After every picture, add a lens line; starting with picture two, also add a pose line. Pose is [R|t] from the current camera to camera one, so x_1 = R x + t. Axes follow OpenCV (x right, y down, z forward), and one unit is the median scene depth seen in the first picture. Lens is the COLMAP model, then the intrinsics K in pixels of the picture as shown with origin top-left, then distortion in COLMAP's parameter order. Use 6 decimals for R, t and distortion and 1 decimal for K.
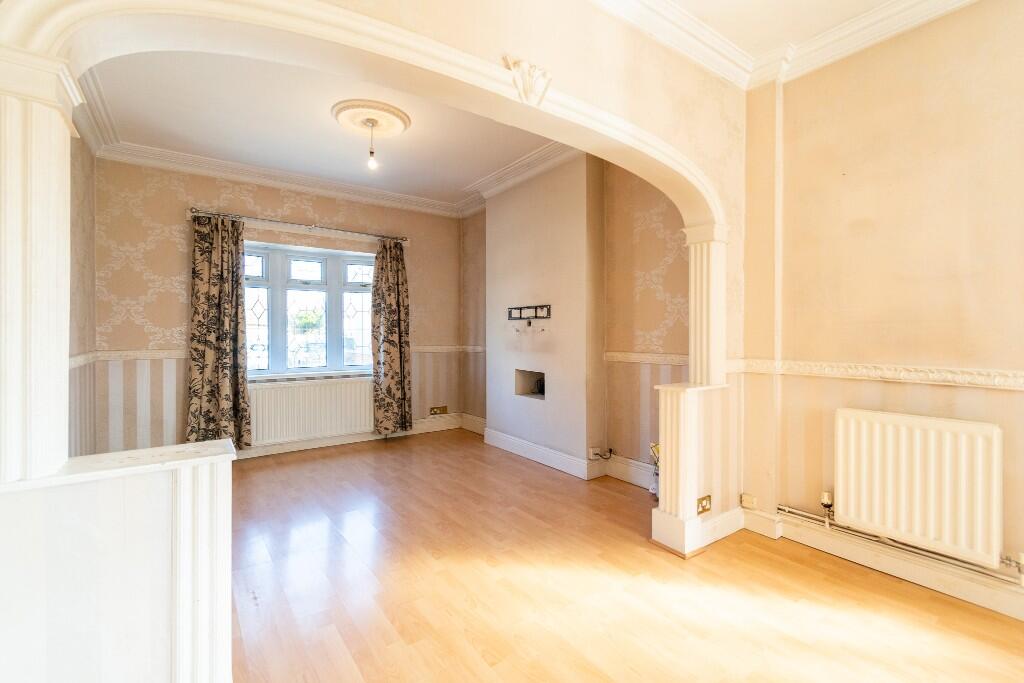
lens RADIAL K [[450.9, 0, 514.1], [0, 450.9, 337.0], [0, 0, 1]] dist [-0.000309, -0.000088]
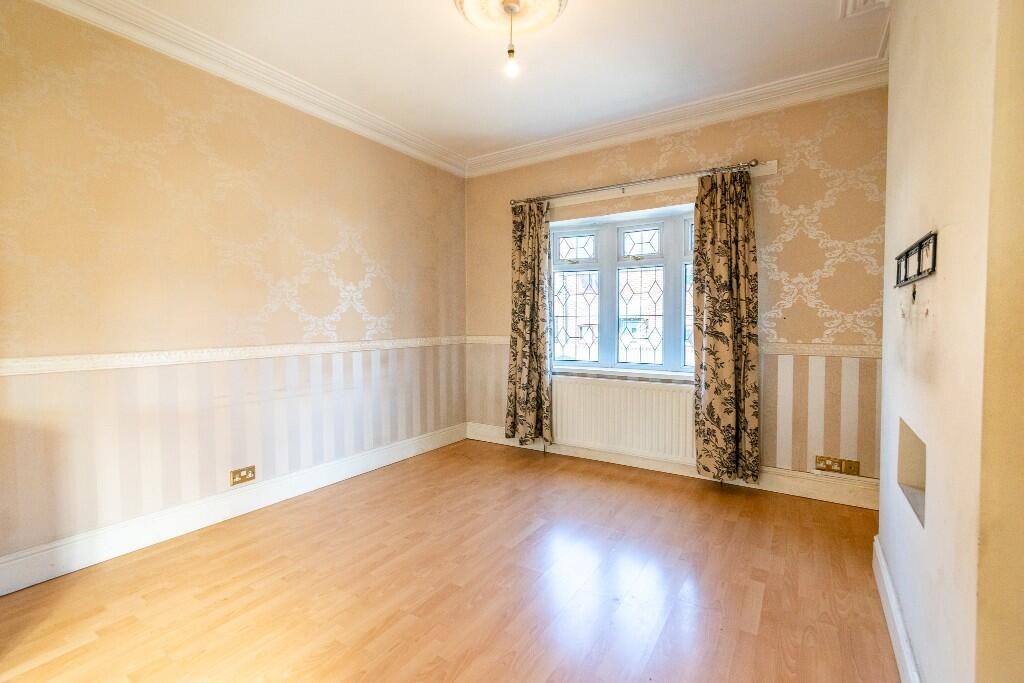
lens RADIAL K [[450.9, 0, 508.0], [0, 450.9, 337.4], [0, 0, 1]] dist [-0.000309, -0.000088]
pose [[0.357076, 0.034366, -0.933443, 0.212790], [-0.008108, 0.999399, 0.033693, -0.004715], [0.934040, -0.004463, 0.357140, 0.500982]]
